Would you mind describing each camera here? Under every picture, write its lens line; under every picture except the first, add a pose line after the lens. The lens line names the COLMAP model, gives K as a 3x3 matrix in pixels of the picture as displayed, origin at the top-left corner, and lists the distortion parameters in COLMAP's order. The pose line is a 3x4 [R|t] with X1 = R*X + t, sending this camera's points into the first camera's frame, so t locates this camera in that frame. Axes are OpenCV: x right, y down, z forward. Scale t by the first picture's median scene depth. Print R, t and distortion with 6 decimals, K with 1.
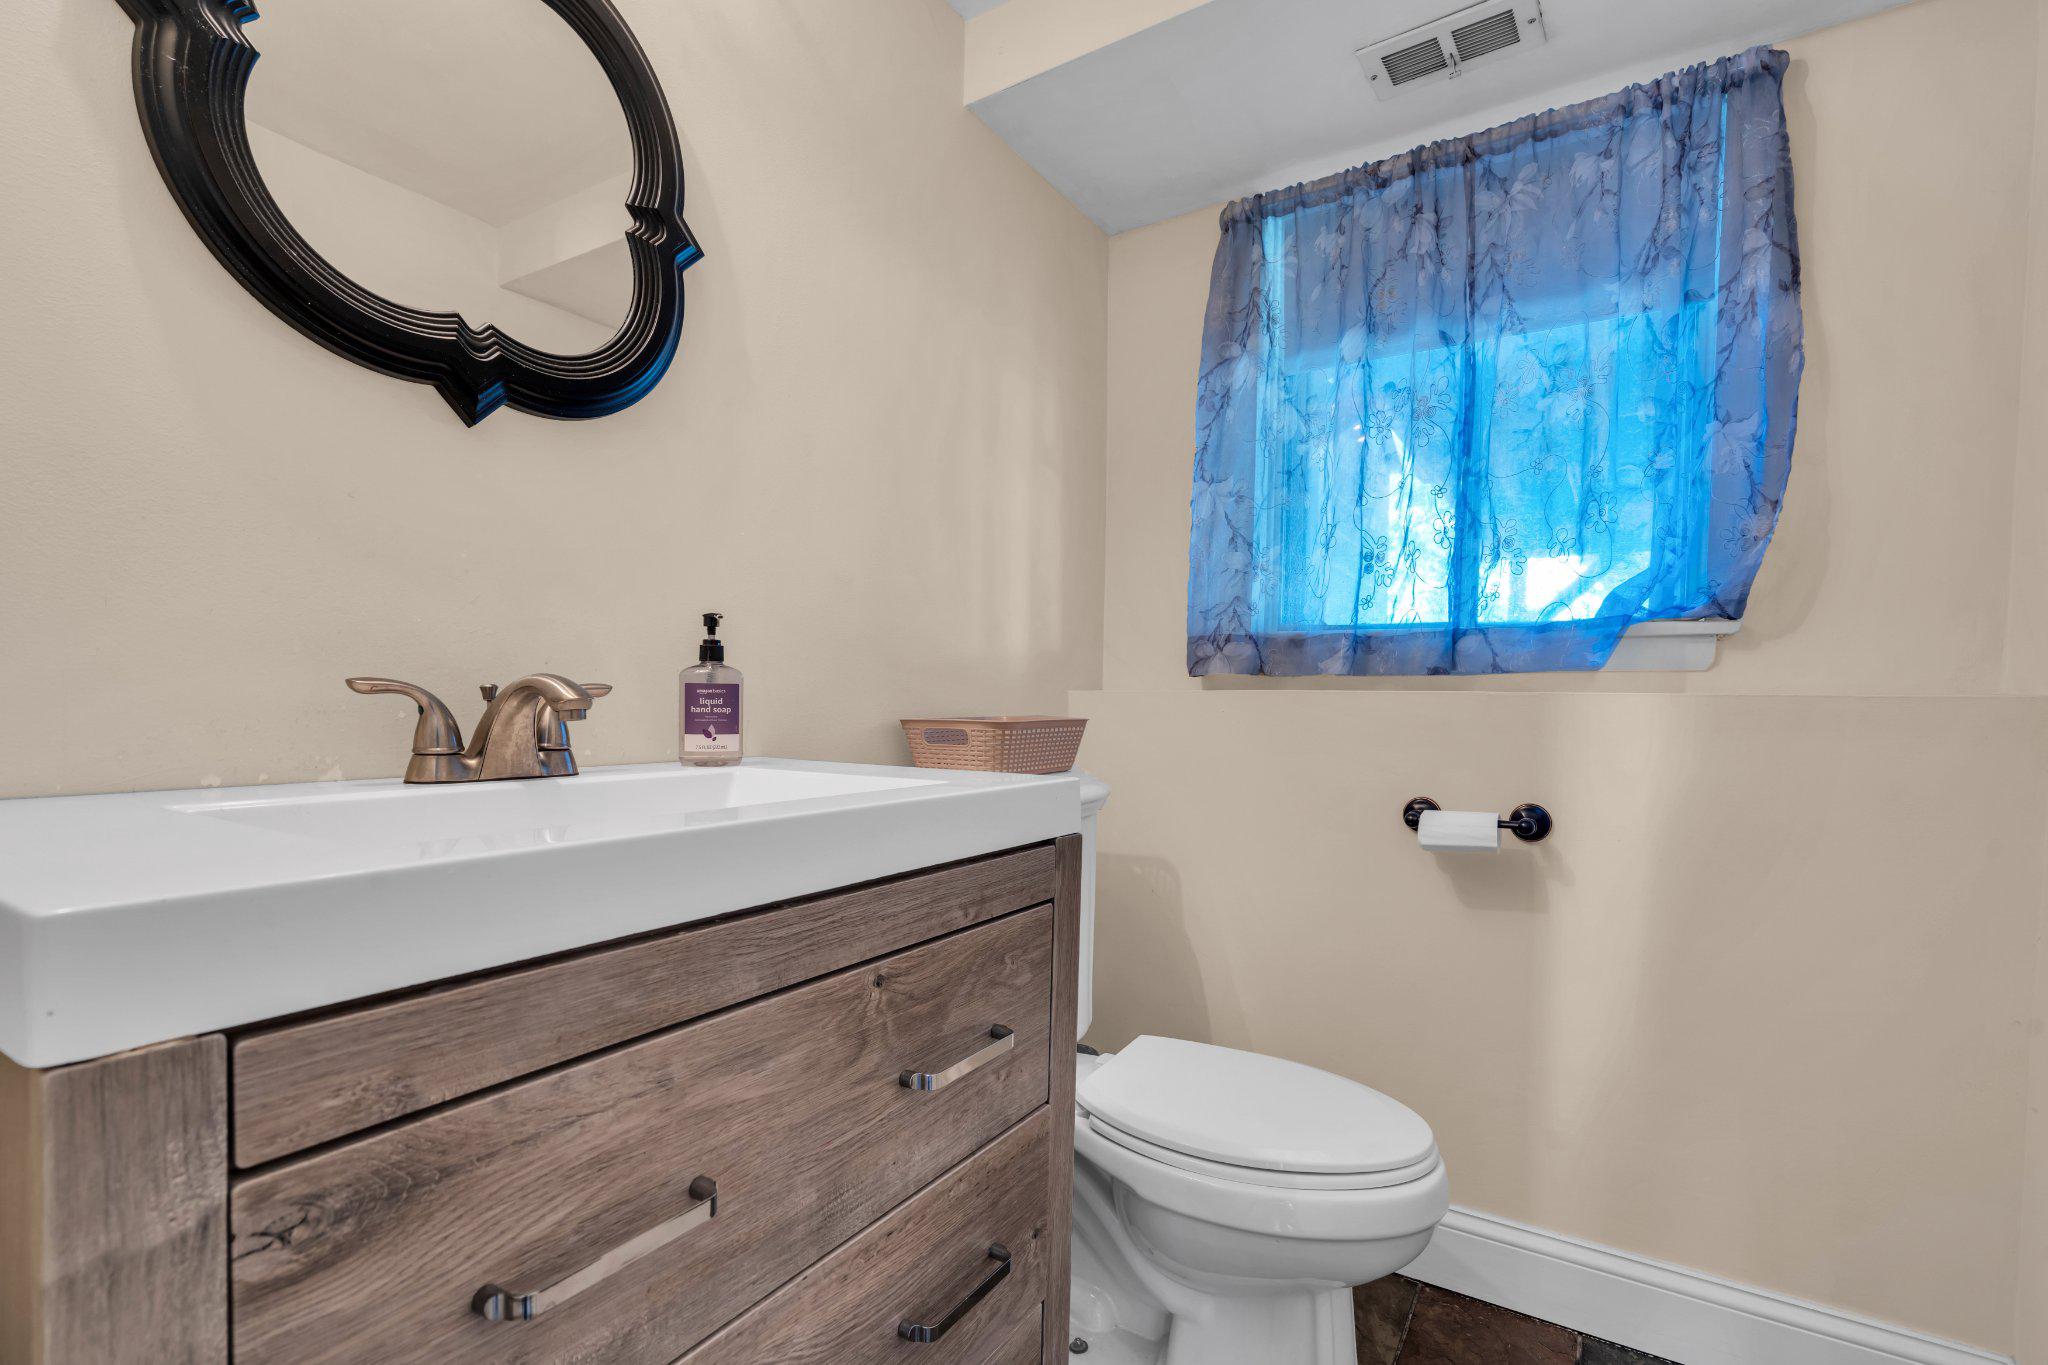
lens RADIAL K [[927.2, 0, 1023.6], [0, 927.2, 693.0], [0, 0, 1]] dist [-0.005113, 0.001894]
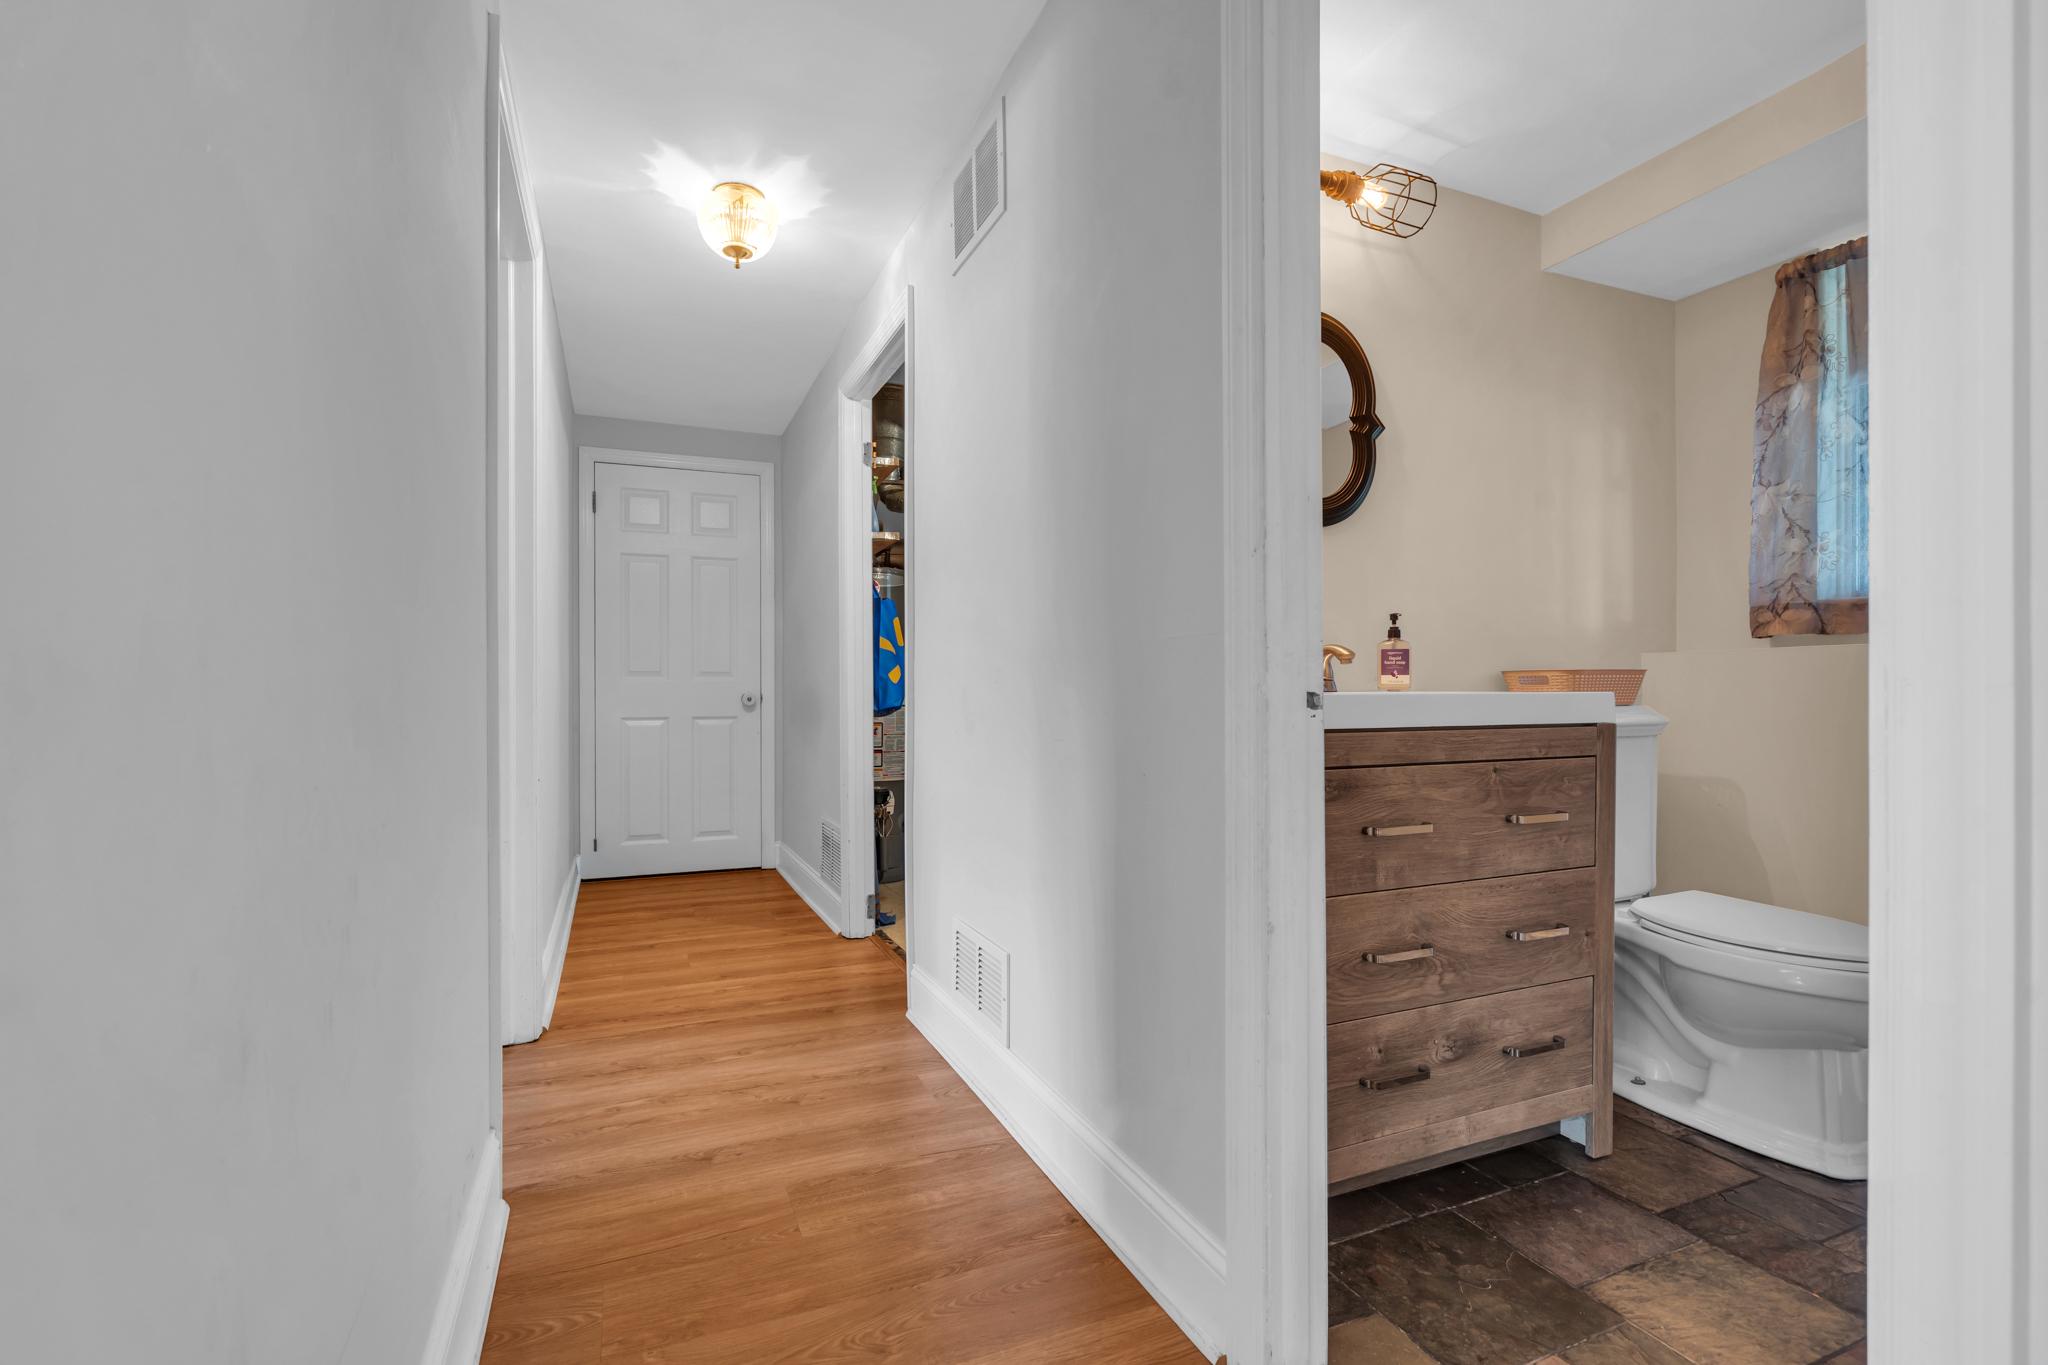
lens RADIAL K [[927.2, 0, 1014.2], [0, 927.2, 689.8], [0, 0, 1]] dist [-0.005113, 0.001894]
pose [[0.819032, -0.011824, -0.573627, 0.119379], [0.015816, 0.999873, 0.001972, 0.055295], [0.573530, -0.010688, 0.819115, -0.999098]]
